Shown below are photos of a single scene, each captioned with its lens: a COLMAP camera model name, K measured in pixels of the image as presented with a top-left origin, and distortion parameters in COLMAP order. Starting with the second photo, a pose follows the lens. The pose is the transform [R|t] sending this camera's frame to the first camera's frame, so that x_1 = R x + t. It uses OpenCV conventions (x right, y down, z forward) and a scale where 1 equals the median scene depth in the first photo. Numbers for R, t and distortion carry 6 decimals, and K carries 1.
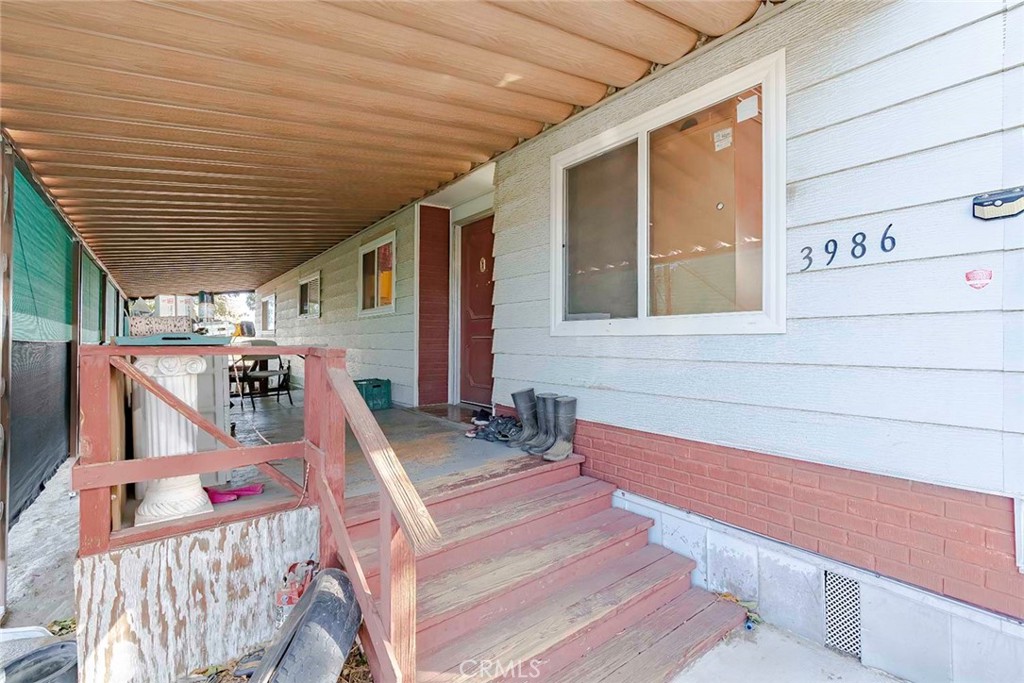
lens RADIAL K [[461.9, 0, 509.4], [0, 461.9, 340.5], [0, 0, 1]] dist [-0.015999, 0.006170]
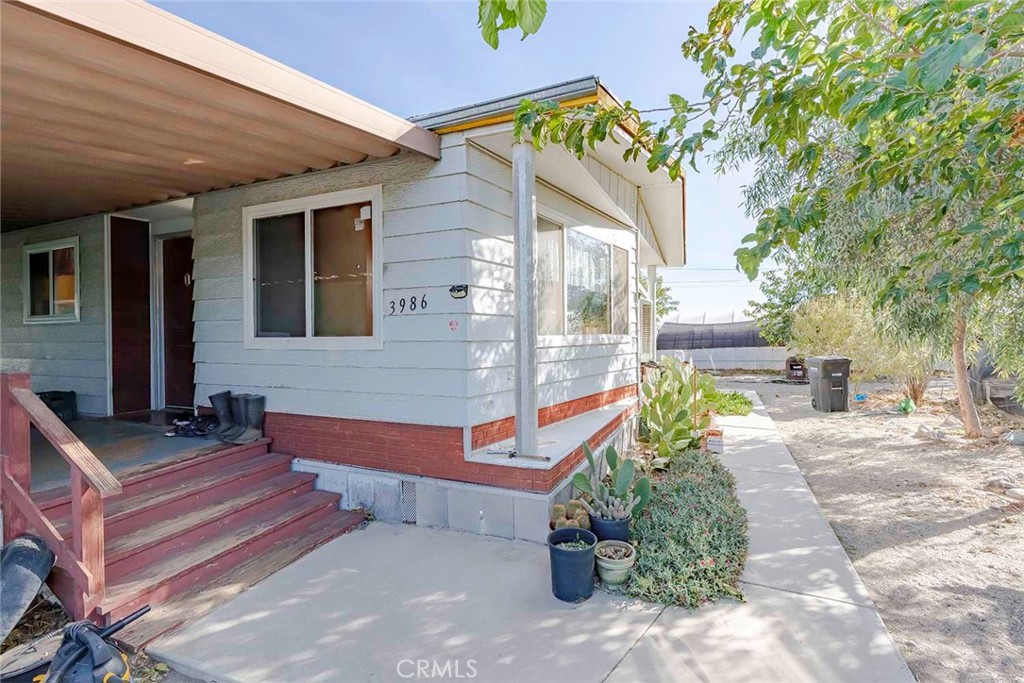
lens RADIAL K [[461.9, 0, 528.1], [0, 461.9, 337.6], [0, 0, 1]] dist [-0.015999, 0.006170]
pose [[0.861109, -0.015313, 0.508191, 0.125715], [0.008260, 0.999836, 0.016130, -0.057601], [-0.508354, -0.009692, 0.861094, -0.518082]]
